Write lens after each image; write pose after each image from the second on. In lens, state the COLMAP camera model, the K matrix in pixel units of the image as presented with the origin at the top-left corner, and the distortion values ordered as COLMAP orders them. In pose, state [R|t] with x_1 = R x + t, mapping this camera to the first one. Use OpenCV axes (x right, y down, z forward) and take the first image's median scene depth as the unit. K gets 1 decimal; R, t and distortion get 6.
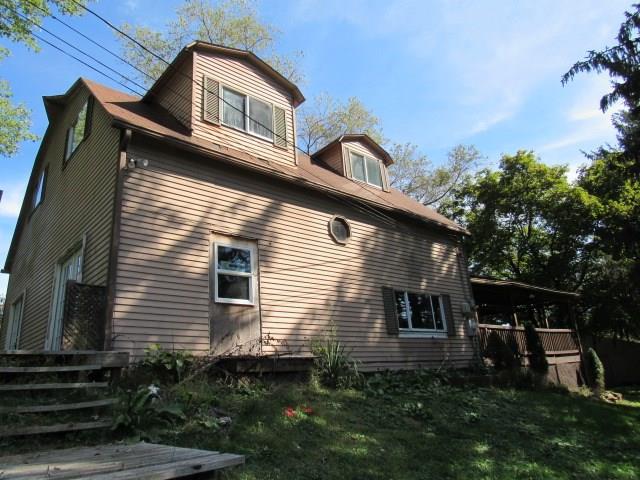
lens RADIAL K [[462.7, 0, 319.7], [0, 462.7, 238.5], [0, 0, 1]] dist [-0.010775, -0.001960]
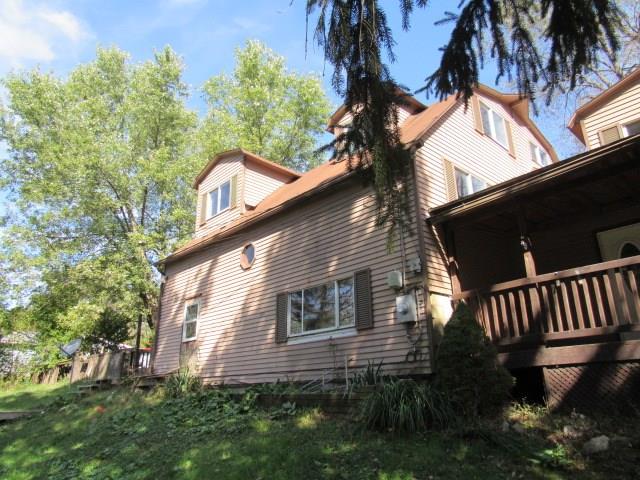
lens RADIAL K [[462.7, 0, 319.5], [0, 462.7, 239.6], [0, 0, 1]] dist [-0.010775, -0.001960]
pose [[0.020325, -0.254513, -0.966856, 1.125374], [0.325030, 0.916208, -0.234348, 0.260995], [0.945485, -0.309494, 0.101347, 1.045607]]
